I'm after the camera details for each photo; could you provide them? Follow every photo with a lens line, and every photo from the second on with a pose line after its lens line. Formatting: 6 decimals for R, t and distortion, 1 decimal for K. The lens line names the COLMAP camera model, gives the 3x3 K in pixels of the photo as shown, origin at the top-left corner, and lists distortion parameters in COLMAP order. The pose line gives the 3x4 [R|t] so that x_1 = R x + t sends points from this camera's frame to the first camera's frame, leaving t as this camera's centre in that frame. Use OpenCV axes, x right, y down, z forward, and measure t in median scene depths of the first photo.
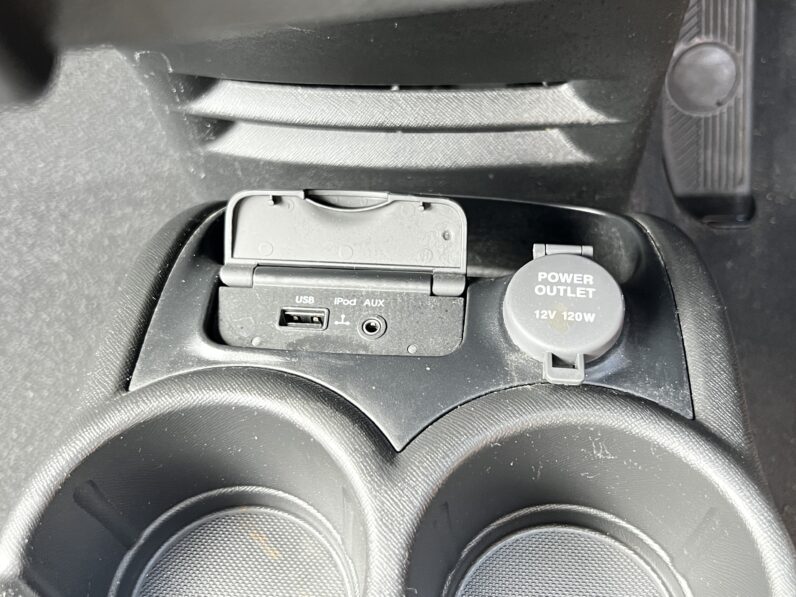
lens RADIAL K [[912.7, 0, 399.4], [0, 912.7, 297.2], [0, 0, 1]] dist [-0.002467, 0.000000]
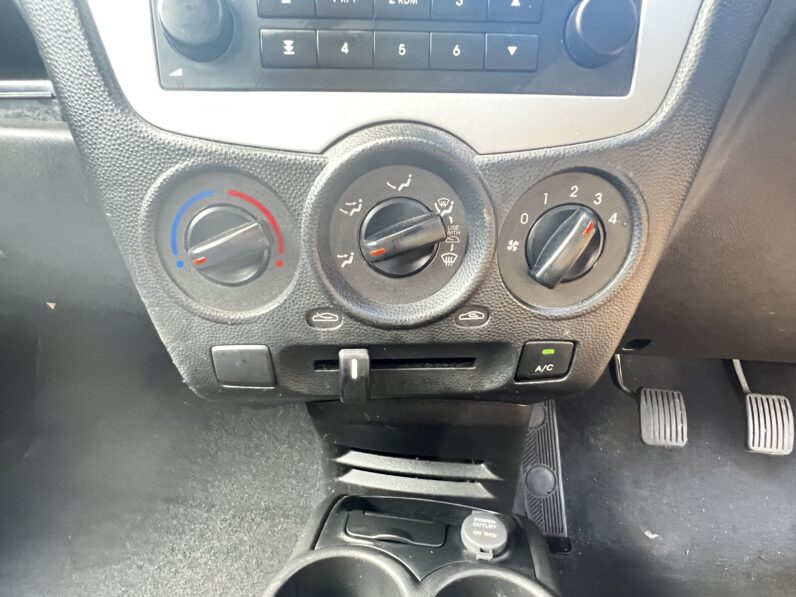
lens RADIAL K [[477.9, 0, 382.0], [0, 477.9, 336.7], [0, 0, 1]] dist [-0.005250, 0.004207]
pose [[0.995429, 0.084205, -0.045071, -0.072779], [-0.095144, 0.833088, -0.544896, 0.235745], [-0.008335, 0.546693, 0.837292, -0.339286]]
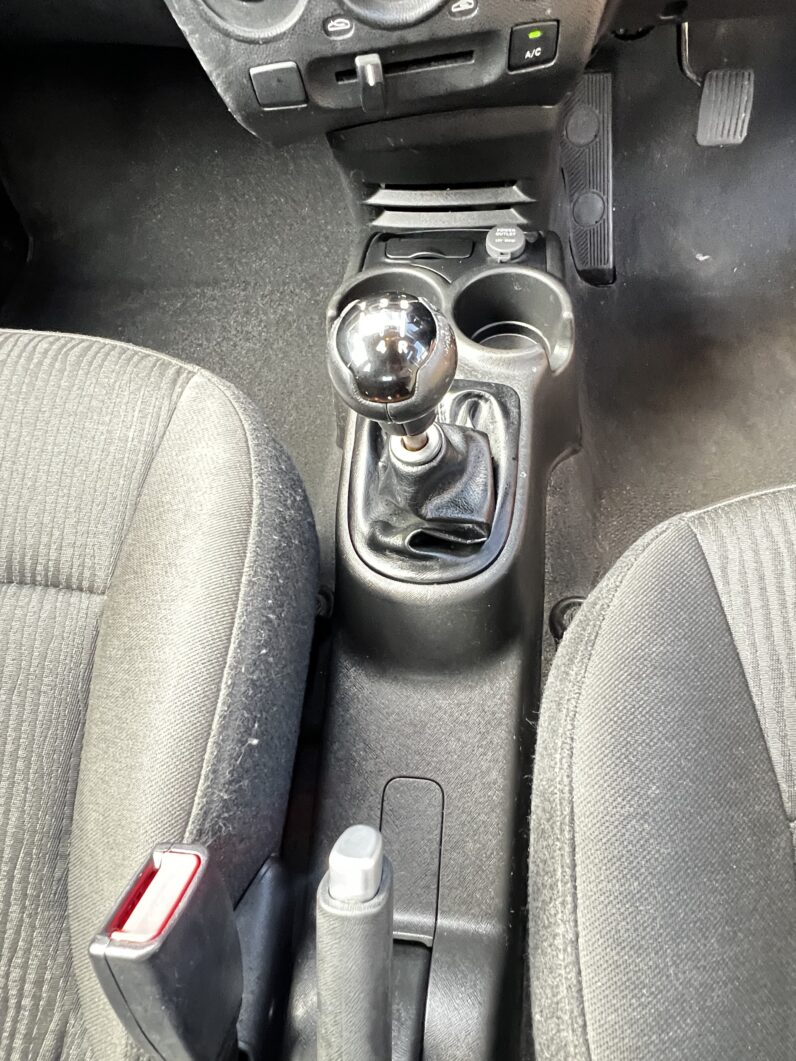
lens RADIAL K [[637.0, 0, 427.9], [0, 637.0, 536.1], [0, 0, 1]] dist [-0.005250, 0.004207]
pose [[0.999494, -0.008775, -0.030570, -0.015402], [0.011528, 0.995777, 0.091082, 0.585046], [0.029641, -0.091388, 0.995374, -0.883379]]
